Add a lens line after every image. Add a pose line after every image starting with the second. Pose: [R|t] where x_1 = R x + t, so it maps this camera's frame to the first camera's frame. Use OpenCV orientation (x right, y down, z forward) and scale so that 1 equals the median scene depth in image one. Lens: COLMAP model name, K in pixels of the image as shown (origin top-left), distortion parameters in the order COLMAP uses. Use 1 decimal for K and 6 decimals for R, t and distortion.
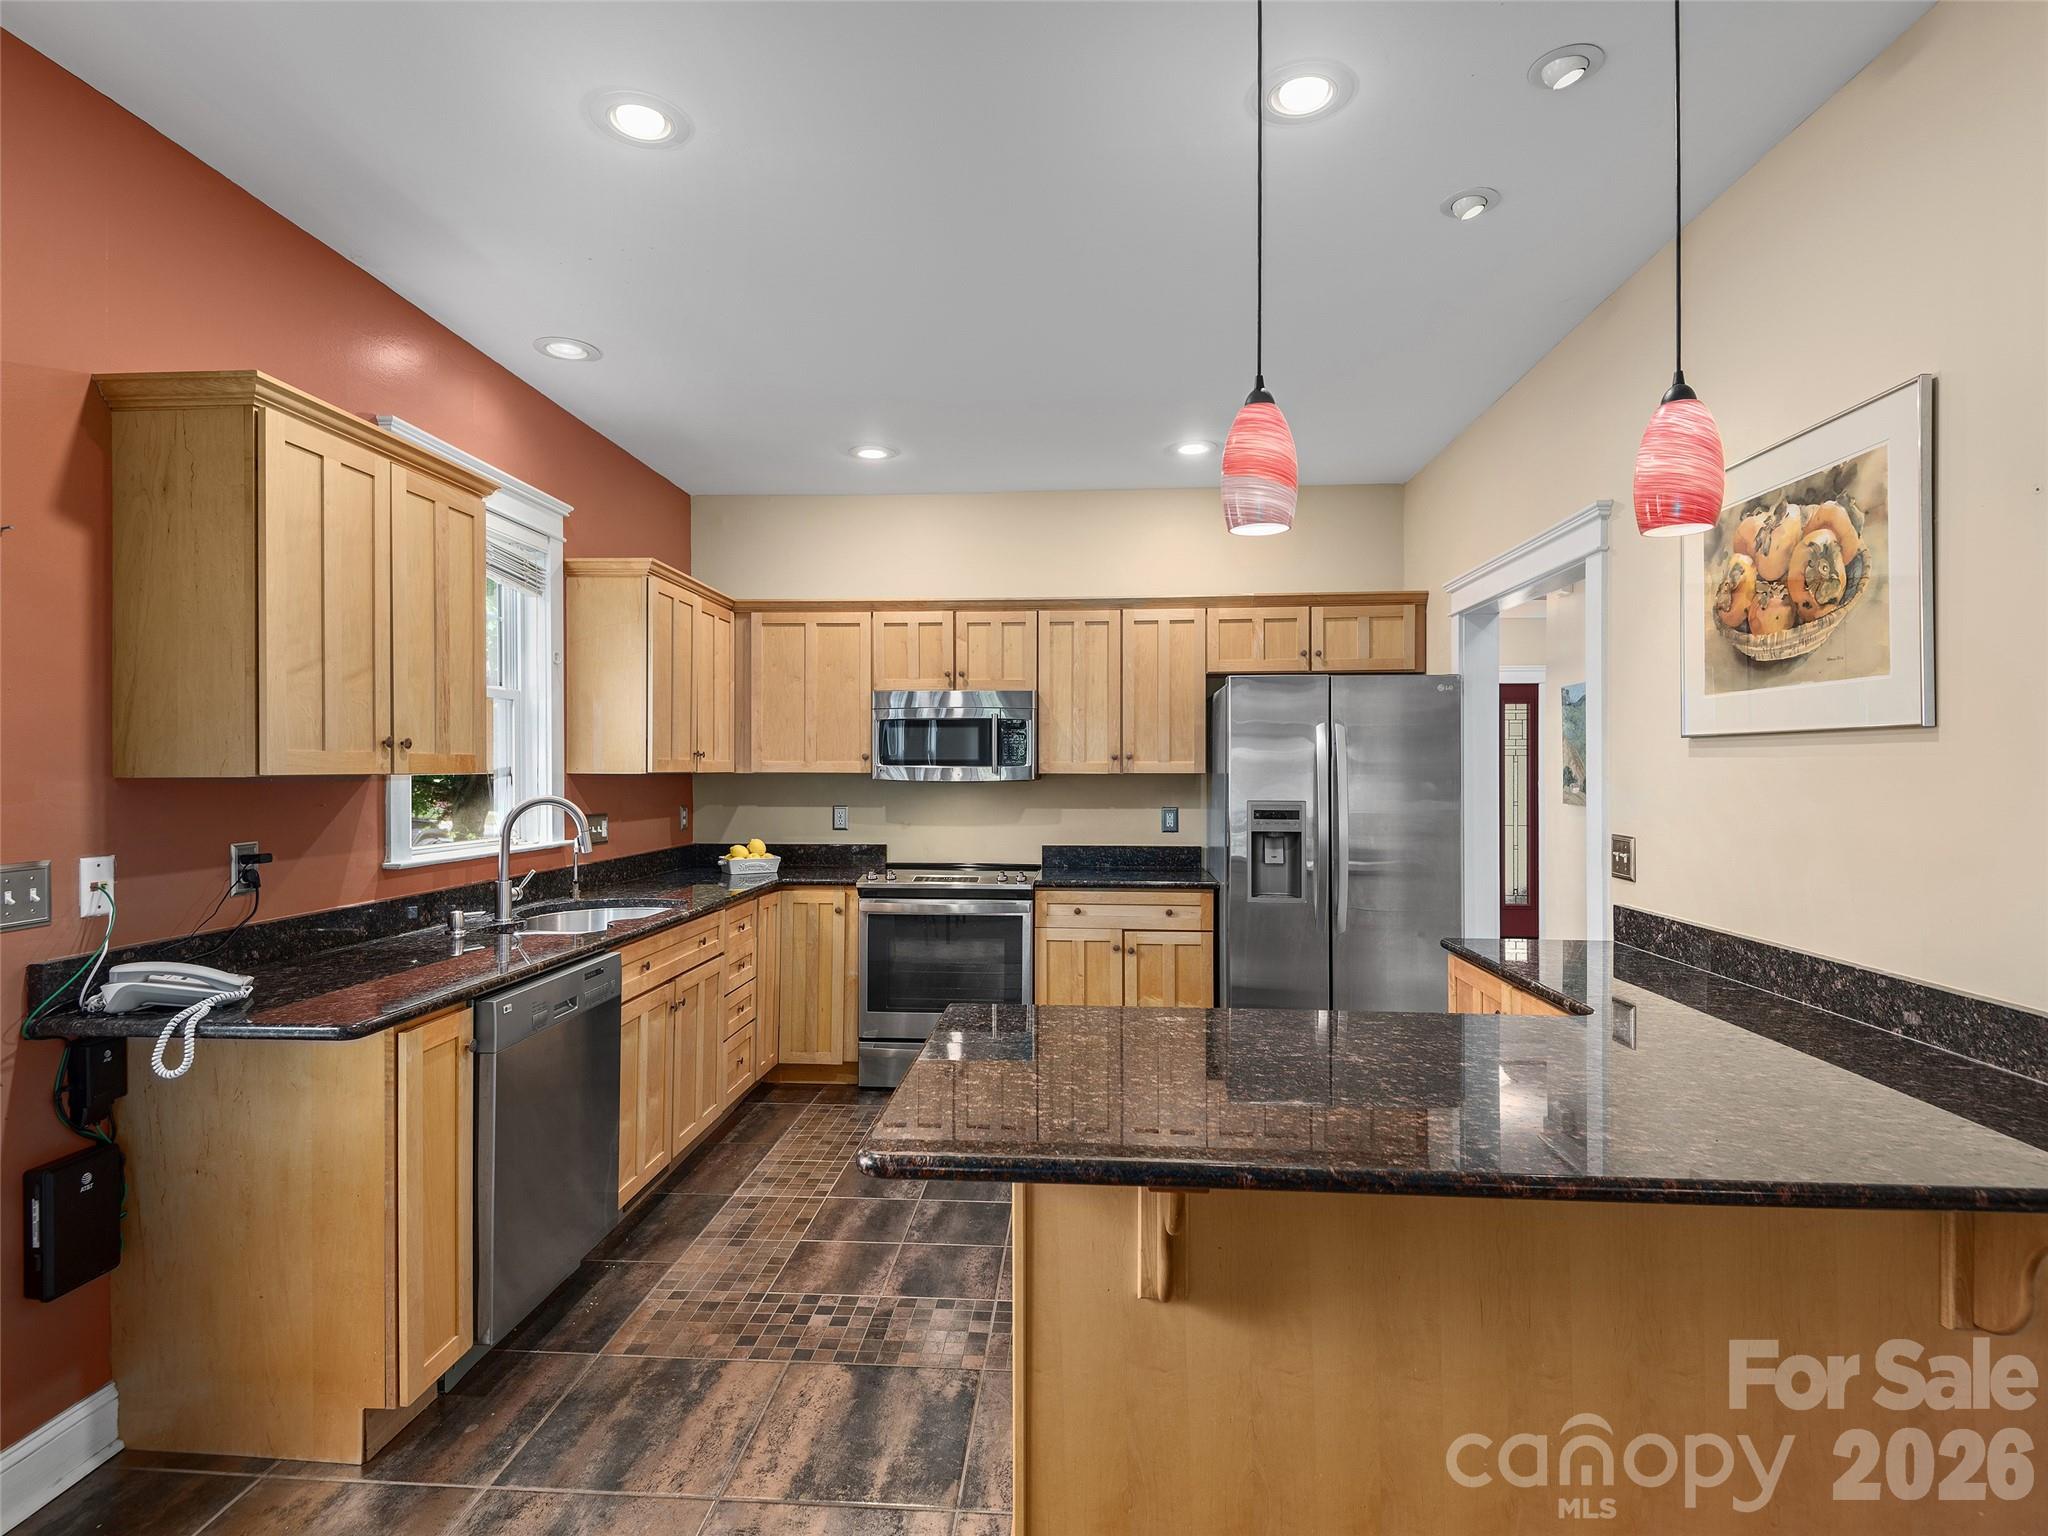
lens RADIAL K [[1030.7, 0, 1024.0], [0, 1030.7, 768.0], [0, 0, 1]] dist [0.015550, -0.000780]
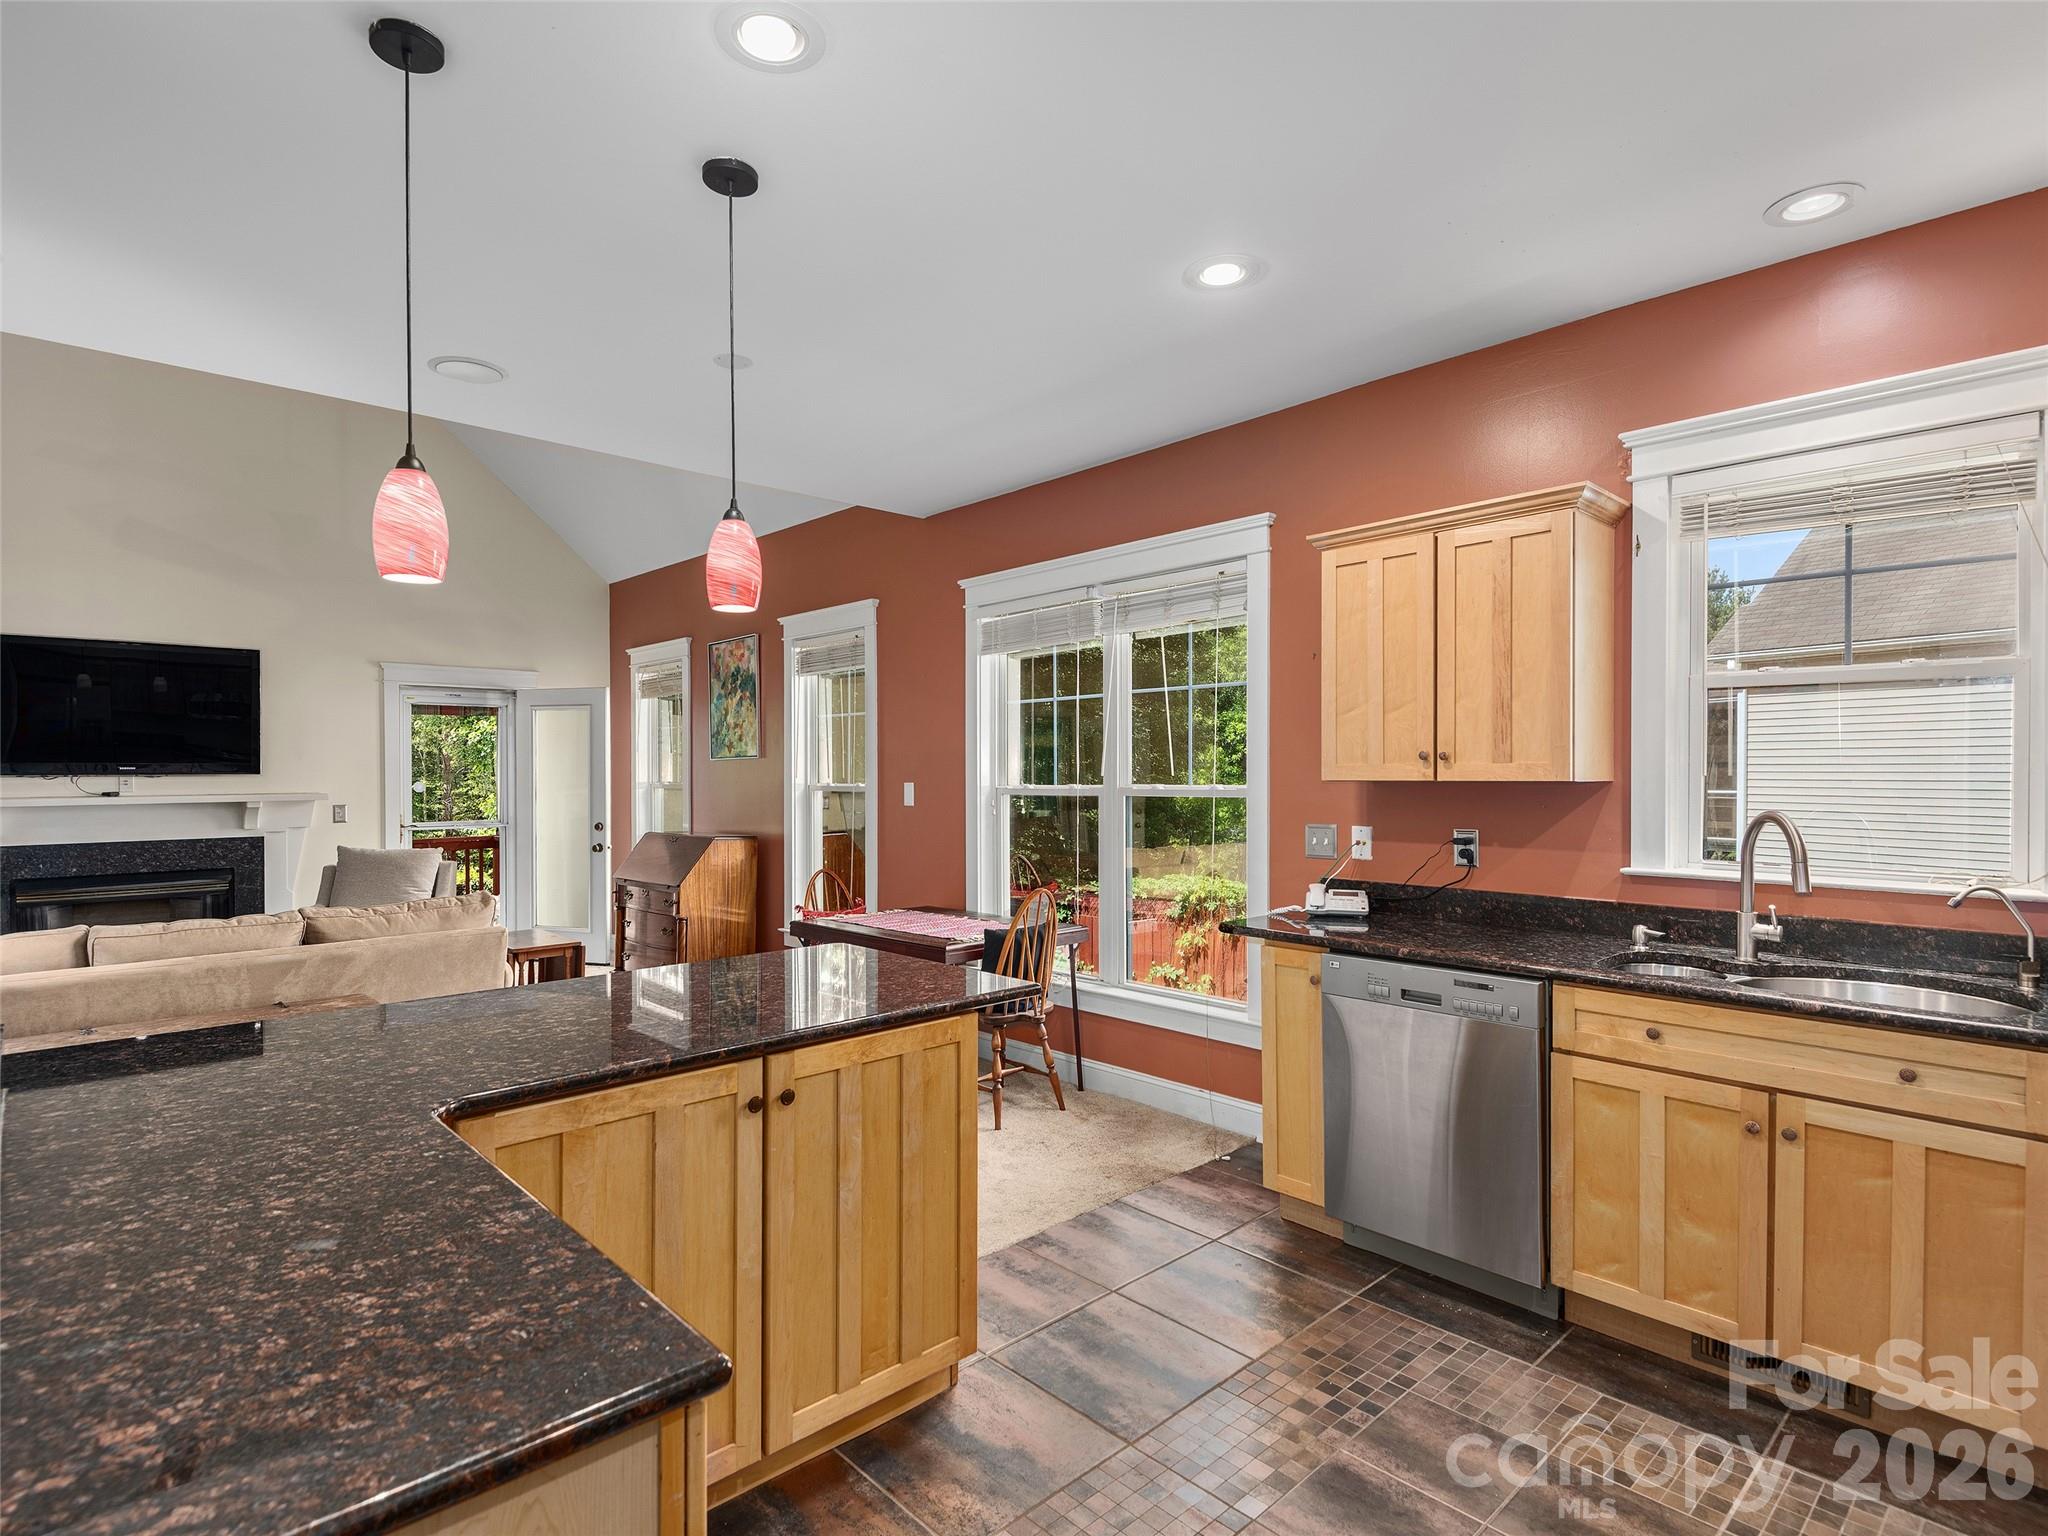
lens RADIAL K [[1061.0, 0, 1013.6], [0, 1061.0, 794.4], [0, 0, 1]] dist [0.016356, -0.001700]
pose [[-0.685517, 0.016914, -0.727860, 0.381106], [0.003325, 0.999792, 0.020101, -0.002643], [0.728049, 0.011360, -0.685431, 0.851492]]
